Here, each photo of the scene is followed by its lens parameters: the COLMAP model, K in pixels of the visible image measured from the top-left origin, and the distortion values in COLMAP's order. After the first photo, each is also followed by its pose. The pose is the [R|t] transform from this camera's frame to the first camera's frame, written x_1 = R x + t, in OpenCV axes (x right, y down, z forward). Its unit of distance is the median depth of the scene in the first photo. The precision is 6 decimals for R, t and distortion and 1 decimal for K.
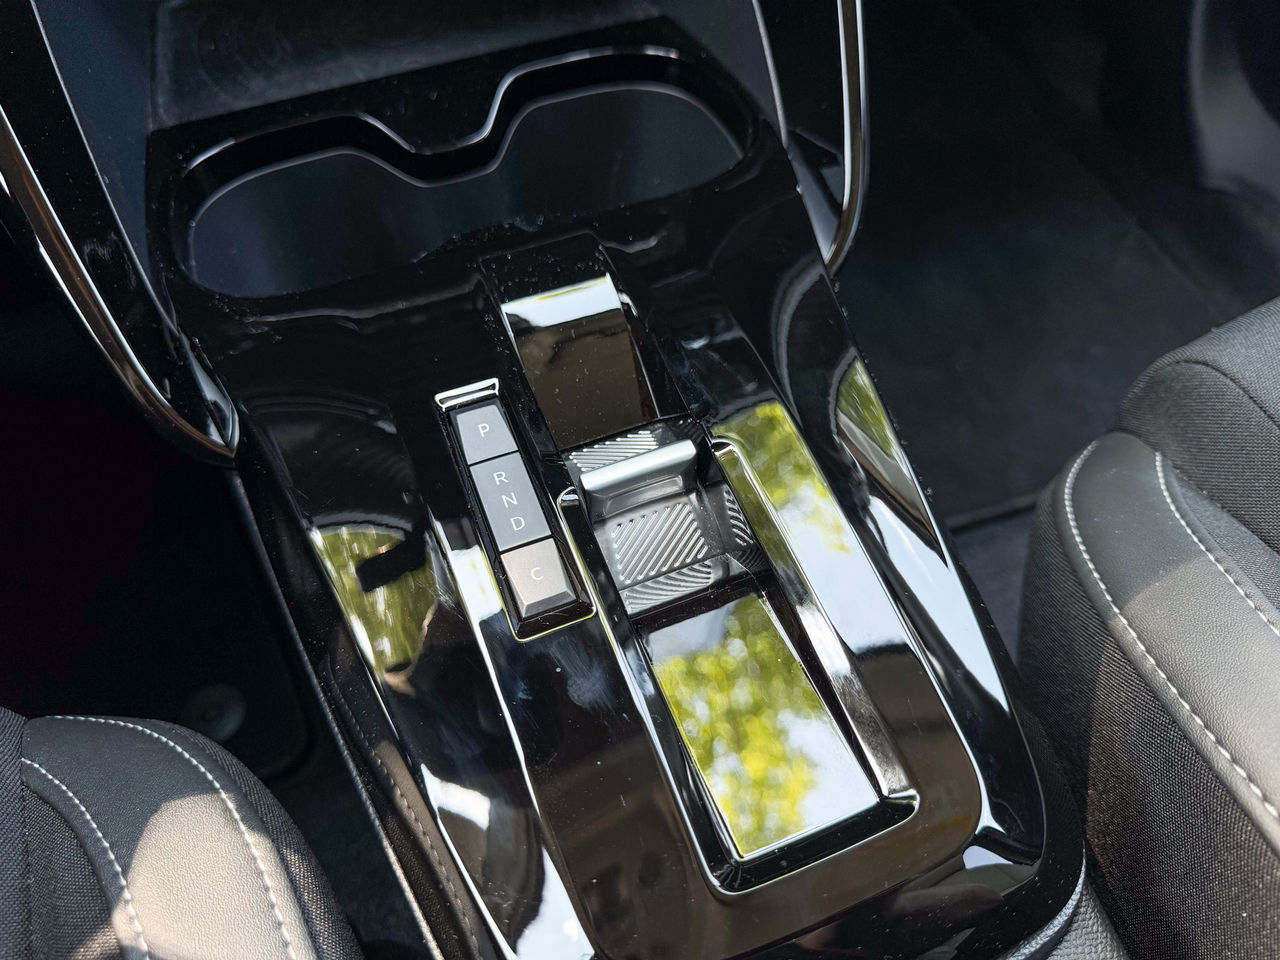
lens RADIAL K [[916.3, 0, 641.1], [0, 916.3, 487.6], [0, 0, 1]] dist [0.063178, -0.087754]
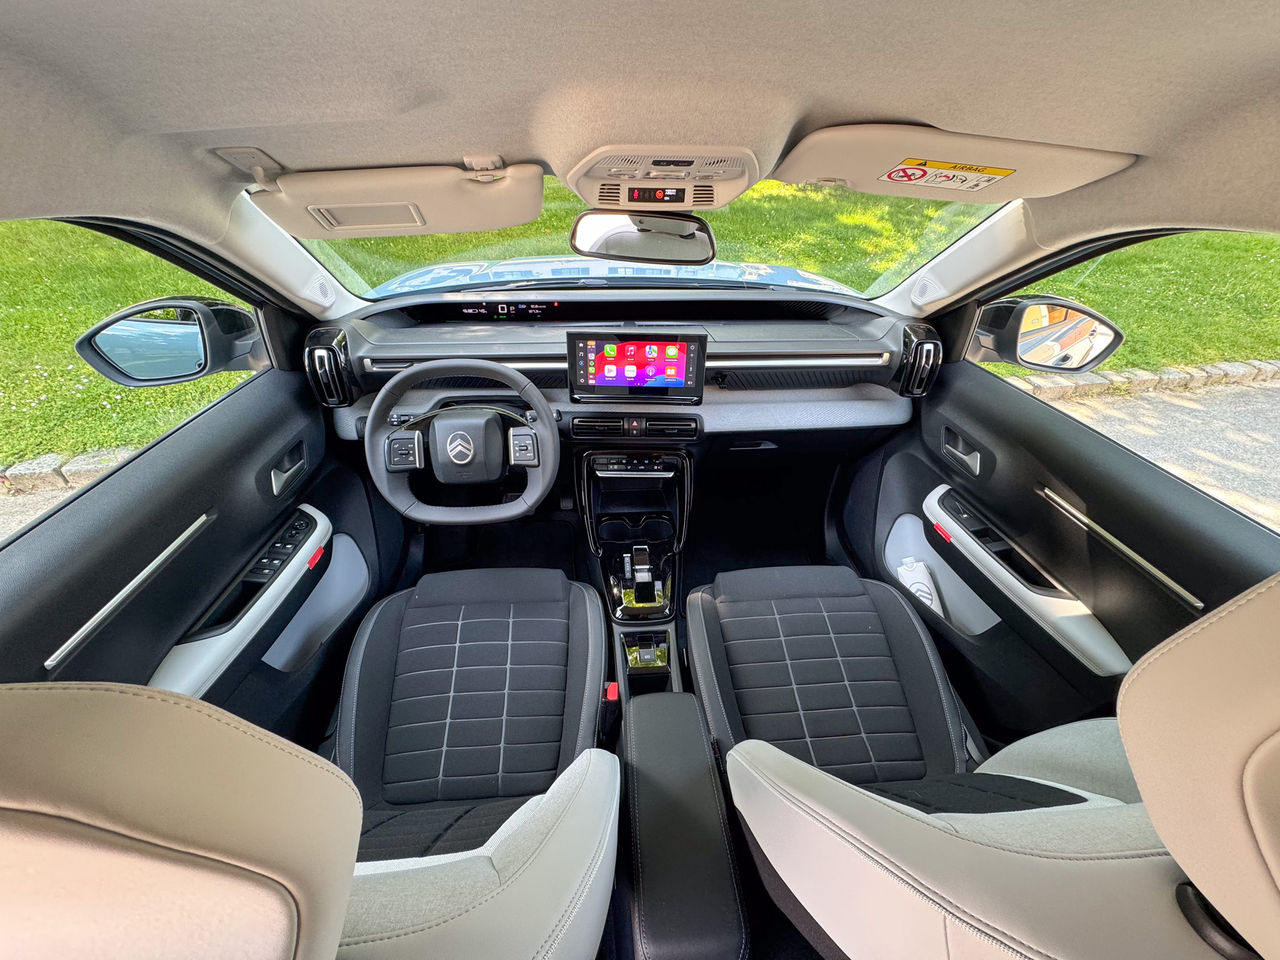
lens RADIAL K [[514.2, 0, 638.4], [0, 514.2, 484.4], [0, 0, 1]] dist [0.001116, 0.000171]
pose [[0.952994, 0.207448, -0.220836, 0.657366], [-0.263924, 0.926347, -0.268746, 0.430500], [0.148820, 0.314398, 0.937554, -2.918175]]
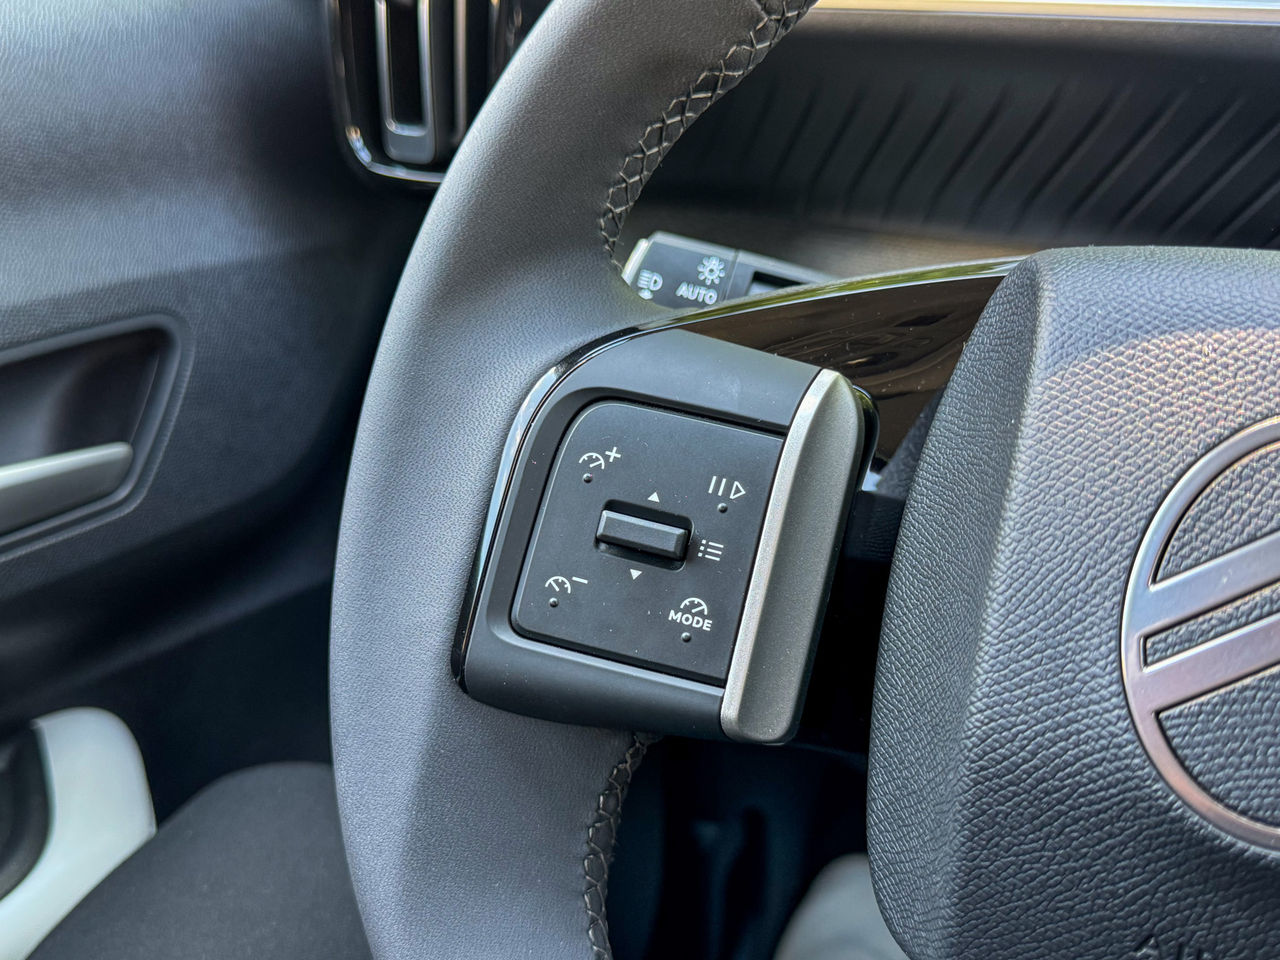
lens RADIAL K [[1314.1, 0, 640.0], [0, 1314.1, 480.0], [0, 0, 1]] dist [0.026287, 0.009074]
pose [[0.609762, 0.335106, -0.718258, -0.823138], [-0.639599, 0.743242, -0.196223, -0.062646], [0.468084, 0.579047, 0.667534, -0.885971]]
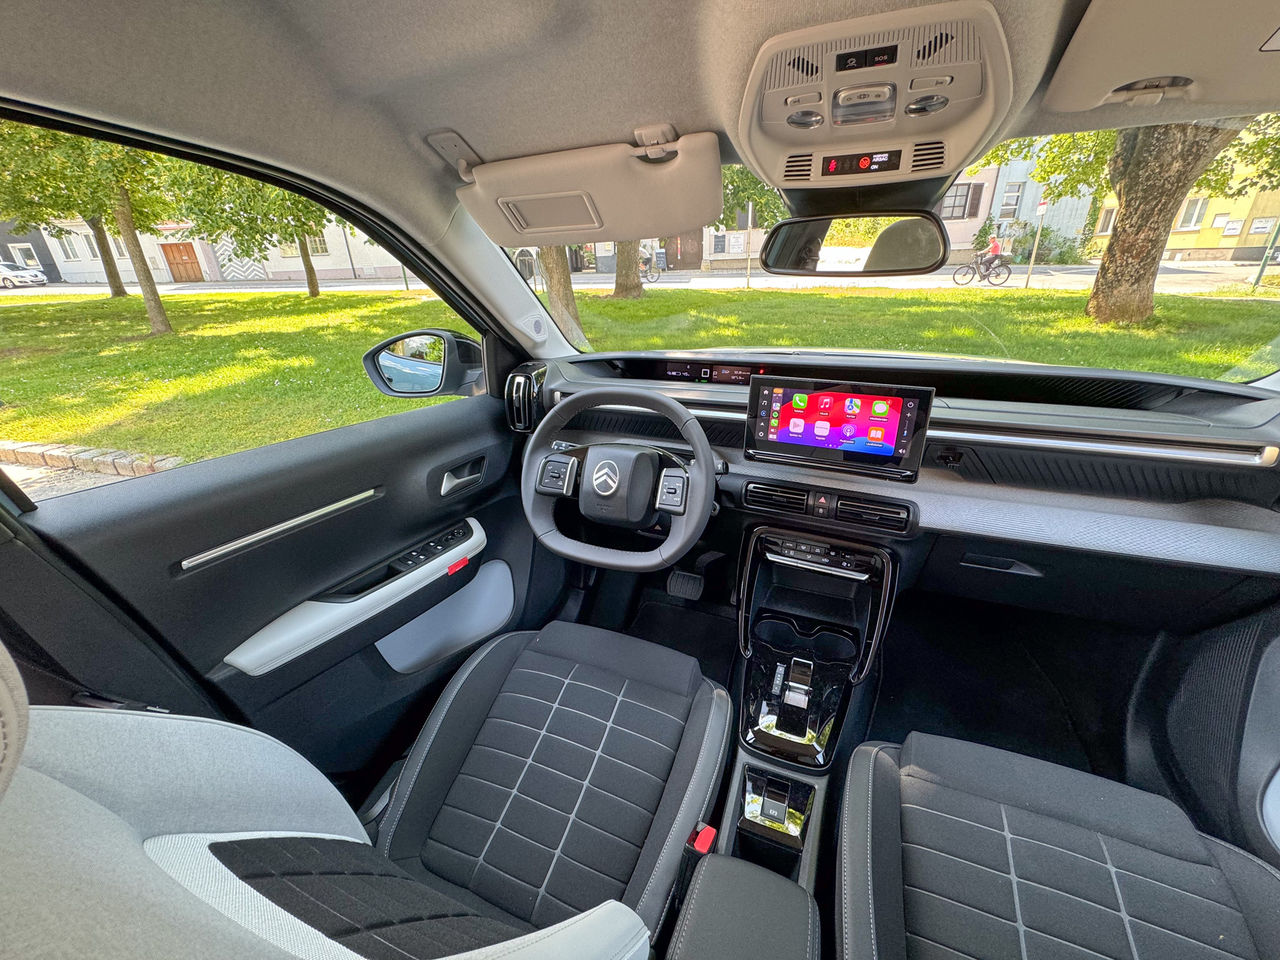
lens RADIAL K [[512.9, 0, 636.6], [0, 512.9, 481.6], [0, 0, 1]] dist [-0.000661, 0.000365]
pose [[0.711744, 0.271702, -0.647764, 0.852429], [-0.562299, 0.773066, -0.293579, 0.427810], [0.420998, 0.573190, 0.703003, -2.175612]]
